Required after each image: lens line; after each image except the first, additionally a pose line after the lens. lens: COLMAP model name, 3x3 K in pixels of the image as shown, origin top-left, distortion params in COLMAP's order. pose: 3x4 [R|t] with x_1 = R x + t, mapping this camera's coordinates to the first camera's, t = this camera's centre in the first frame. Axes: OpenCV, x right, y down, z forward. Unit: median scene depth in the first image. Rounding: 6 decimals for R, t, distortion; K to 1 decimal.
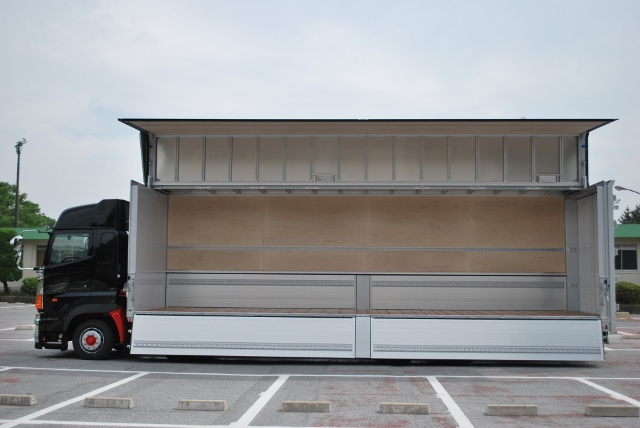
lens RADIAL K [[786.1, 0, 320.0], [0, 786.1, 214.0], [0, 0, 1]] dist [0.001087, -0.025299]
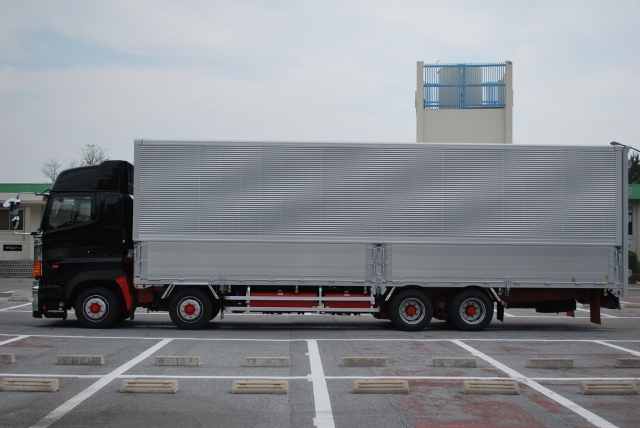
lens RADIAL K [[953.6, 0, 320.0], [0, 953.6, 214.0], [0, 0, 1]] dist [-0.009311, -0.063815]
pose [[0.997814, -0.001583, 0.066073, -0.094975], [-0.001931, 0.998588, 0.053089, -0.015888], [-0.066063, -0.053100, 0.996402, -0.167326]]
